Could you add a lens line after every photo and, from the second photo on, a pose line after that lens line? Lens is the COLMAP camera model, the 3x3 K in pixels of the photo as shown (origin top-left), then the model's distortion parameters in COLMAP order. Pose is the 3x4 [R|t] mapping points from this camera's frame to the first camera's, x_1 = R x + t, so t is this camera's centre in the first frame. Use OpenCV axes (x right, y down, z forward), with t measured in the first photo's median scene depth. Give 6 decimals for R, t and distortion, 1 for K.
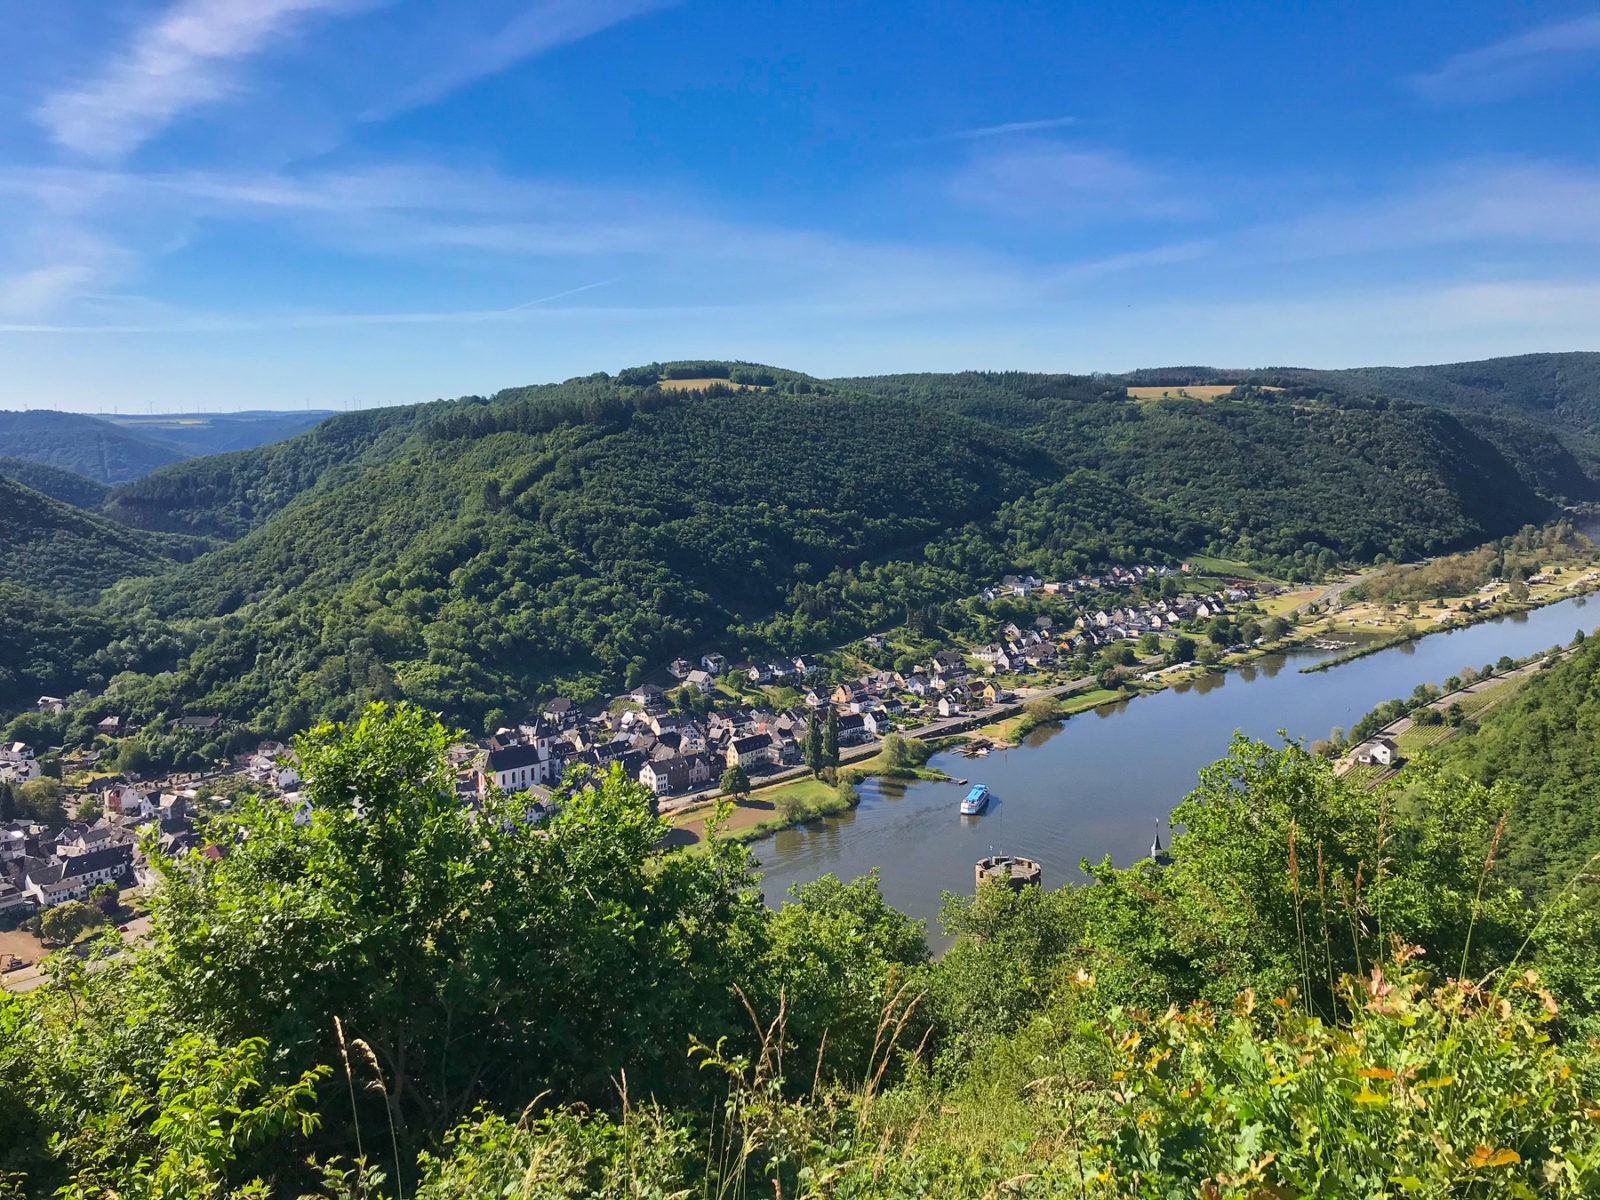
lens RADIAL K [[1292.7, 0, 796.3], [0, 1292.7, 598.6], [0, 0, 1]] dist [0.156435, -0.548187]
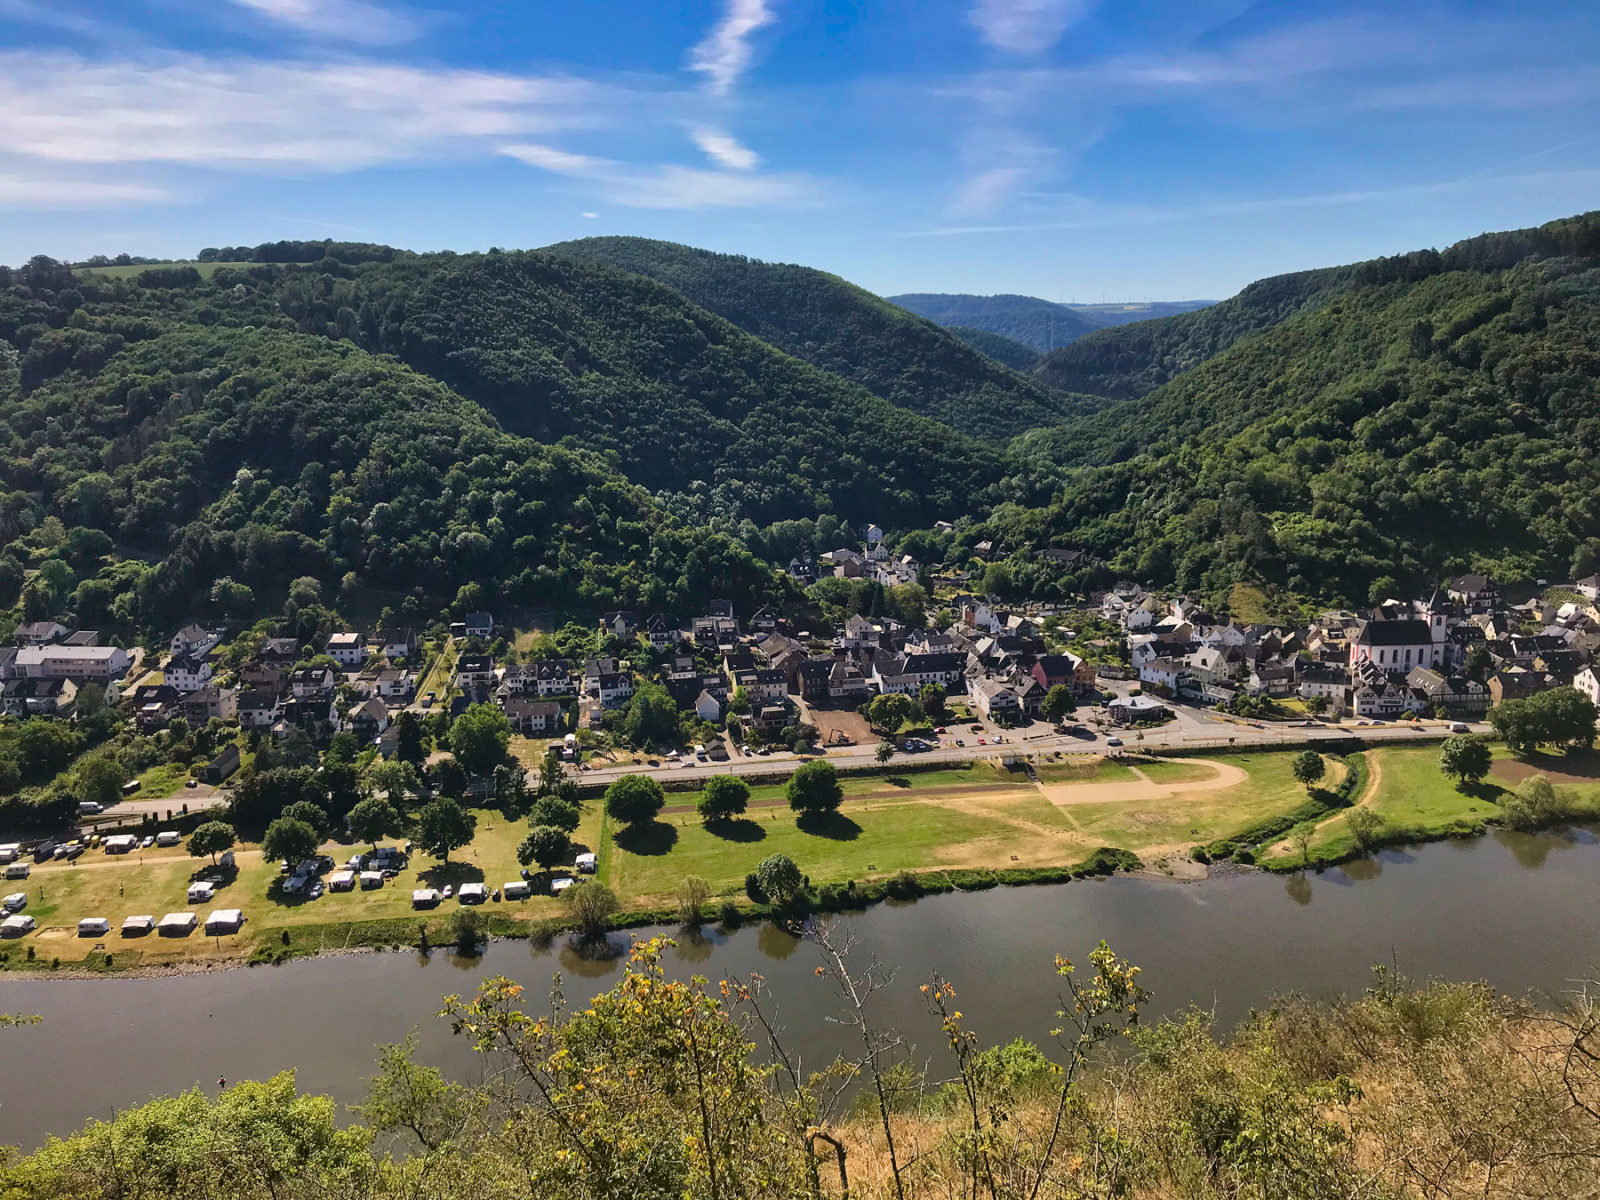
lens RADIAL K [[1310.6, 0, 798.7], [0, 1310.6, 587.9], [0, 0, 1]] dist [0.000487, 0.037535]
pose [[0.777735, 0.122962, -0.616449, -0.004077], [-0.079314, 0.992039, 0.097815, 0.028472], [0.623569, -0.027181, 0.781296, 0.082682]]
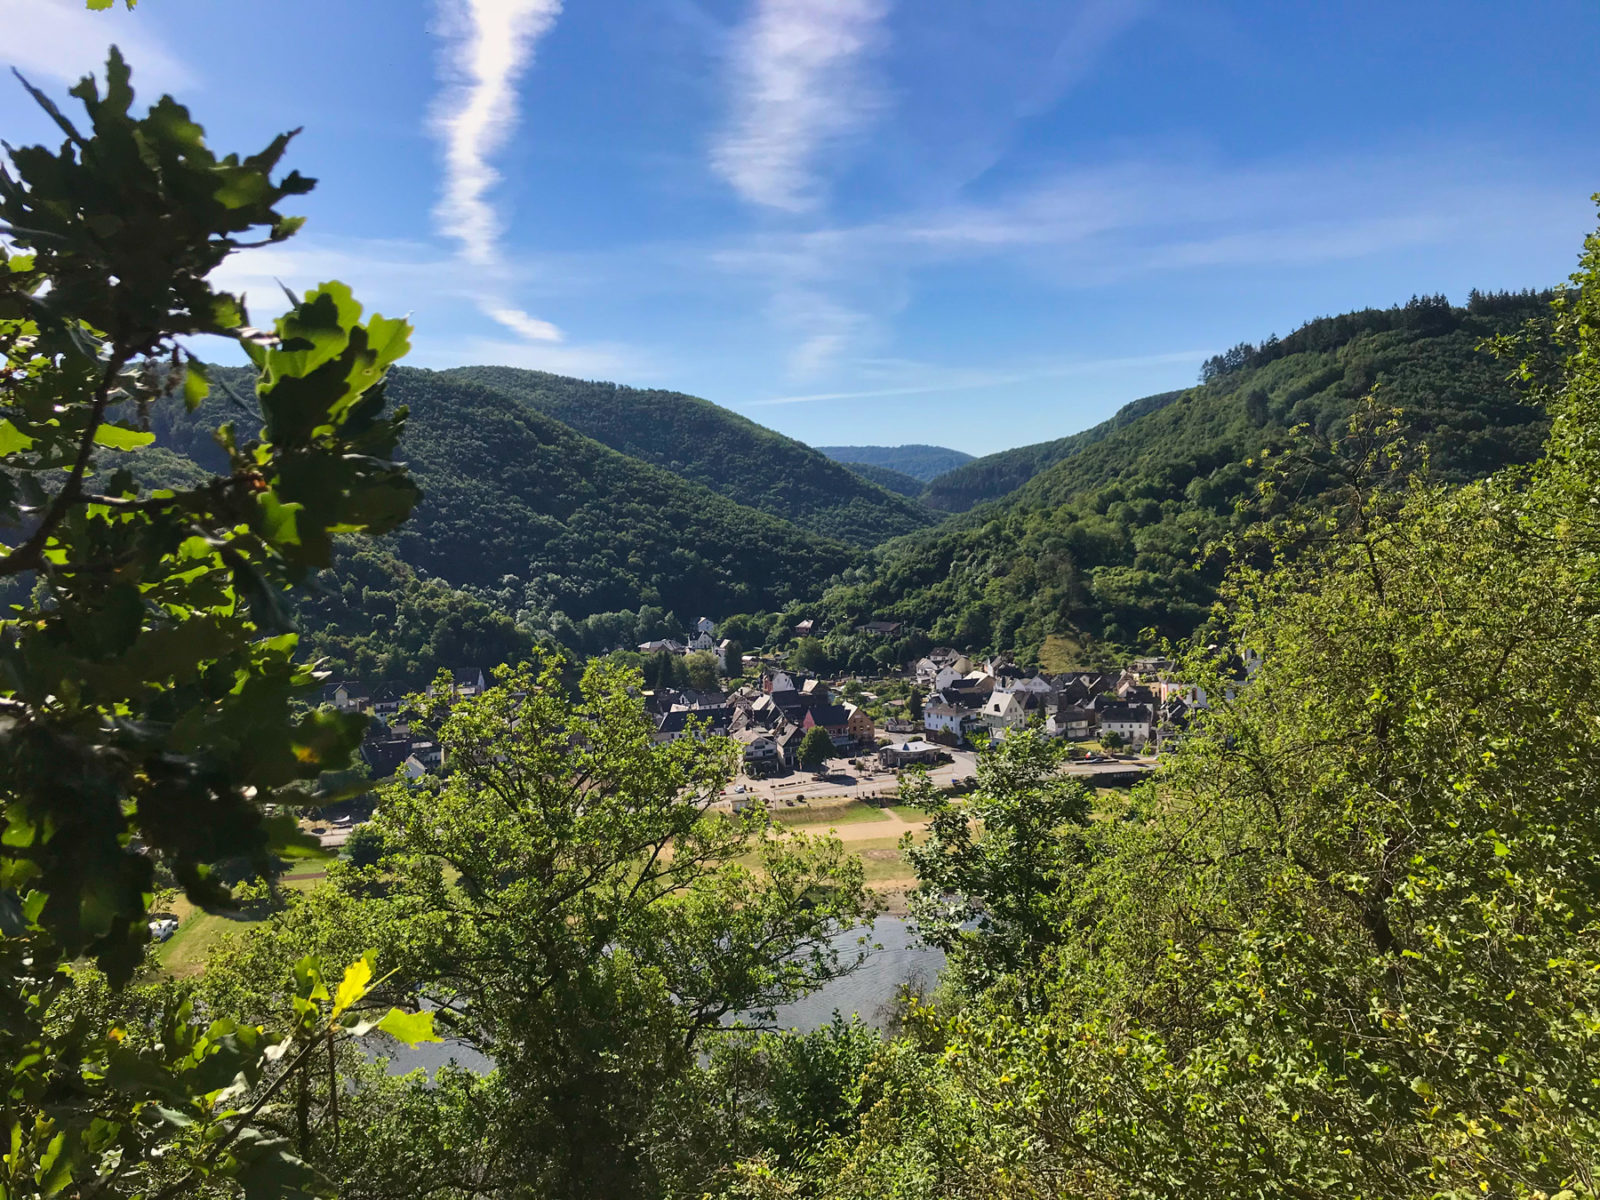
lens RADIAL K [[1290.8, 0, 800.5], [0, 1290.8, 579.7], [0, 0, 1]] dist [0.154754, -0.286070]
pose [[0.809592, 0.017153, -0.586742, 0.016731], [-0.047558, 0.998204, -0.036438, 0.070687], [0.585063, 0.057404, 0.808954, 0.173386]]
